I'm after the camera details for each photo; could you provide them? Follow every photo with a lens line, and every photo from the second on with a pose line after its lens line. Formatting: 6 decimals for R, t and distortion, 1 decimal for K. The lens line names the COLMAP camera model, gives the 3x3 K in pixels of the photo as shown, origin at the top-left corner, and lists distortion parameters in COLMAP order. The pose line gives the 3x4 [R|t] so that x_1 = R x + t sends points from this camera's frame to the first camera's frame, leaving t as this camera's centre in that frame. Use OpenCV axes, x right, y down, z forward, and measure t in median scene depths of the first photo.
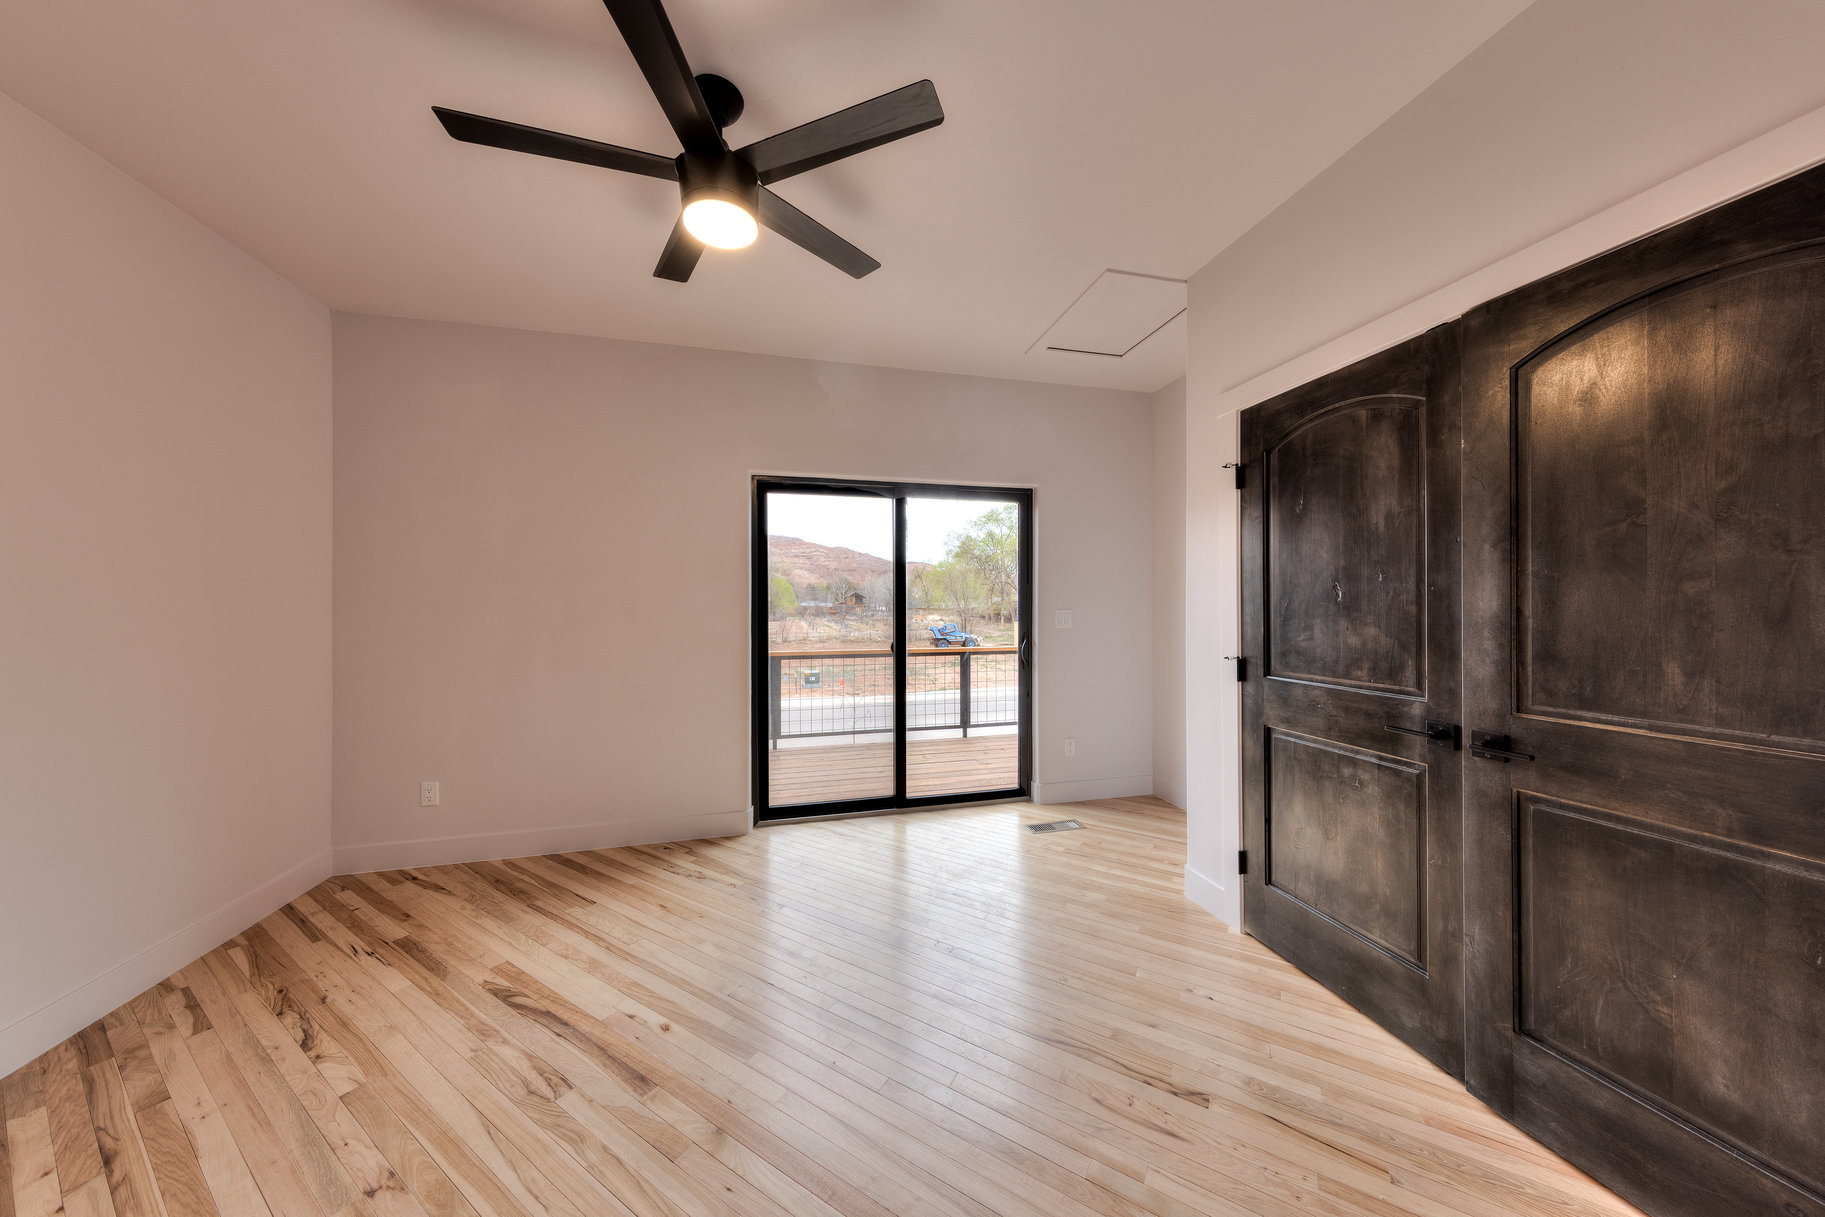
lens RADIAL K [[572.3, 0, 917.8], [0, 572.3, 605.2], [0, 0, 1]] dist [0.000993, 0.000014]
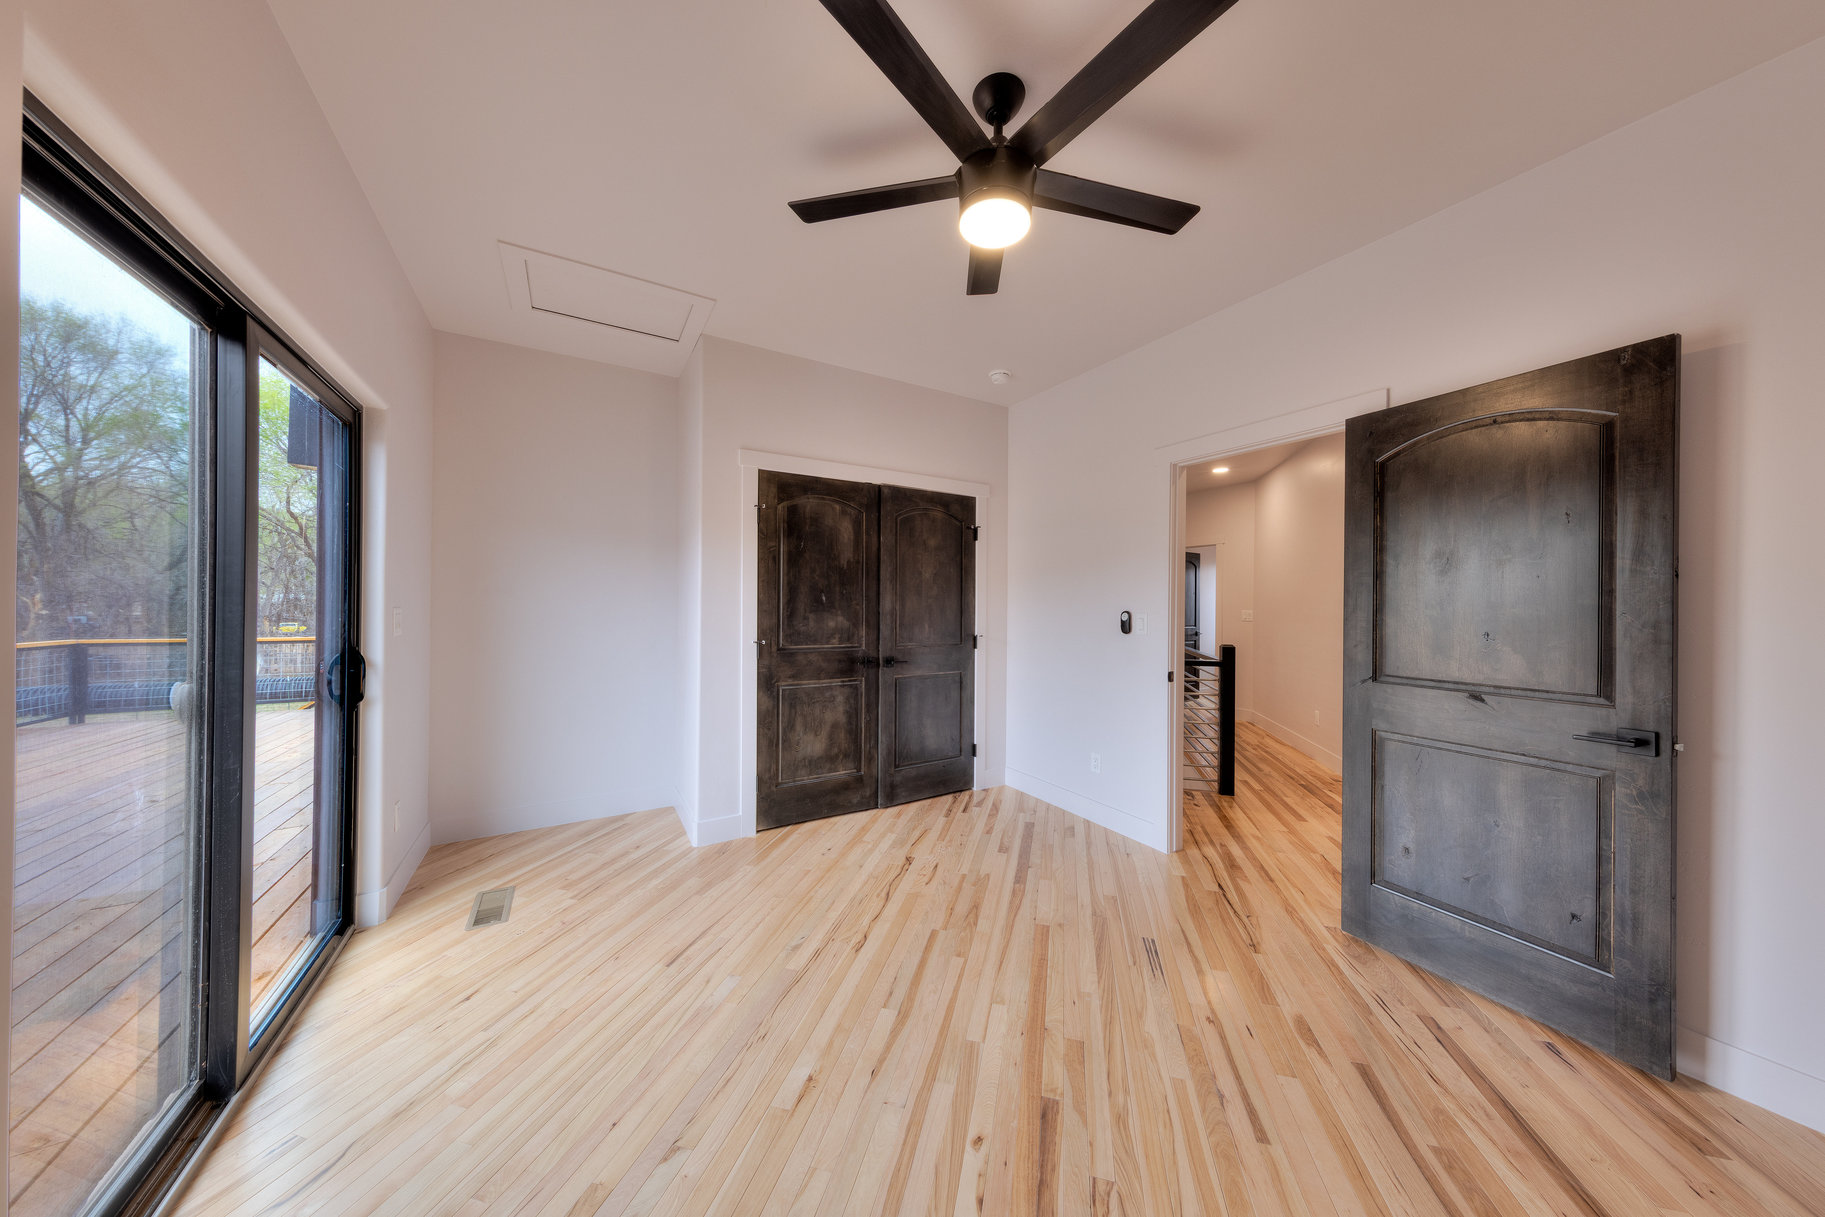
lens RADIAL K [[572.3, 0, 917.8], [0, 572.3, 605.2], [0, 0, 1]] dist [0.000993, 0.000014]
pose [[-0.293863, 0.002179, 0.955845, -1.254443], [-0.005405, 0.999978, -0.003941, 0.004868], [-0.955832, -0.006325, -0.293844, 1.411124]]
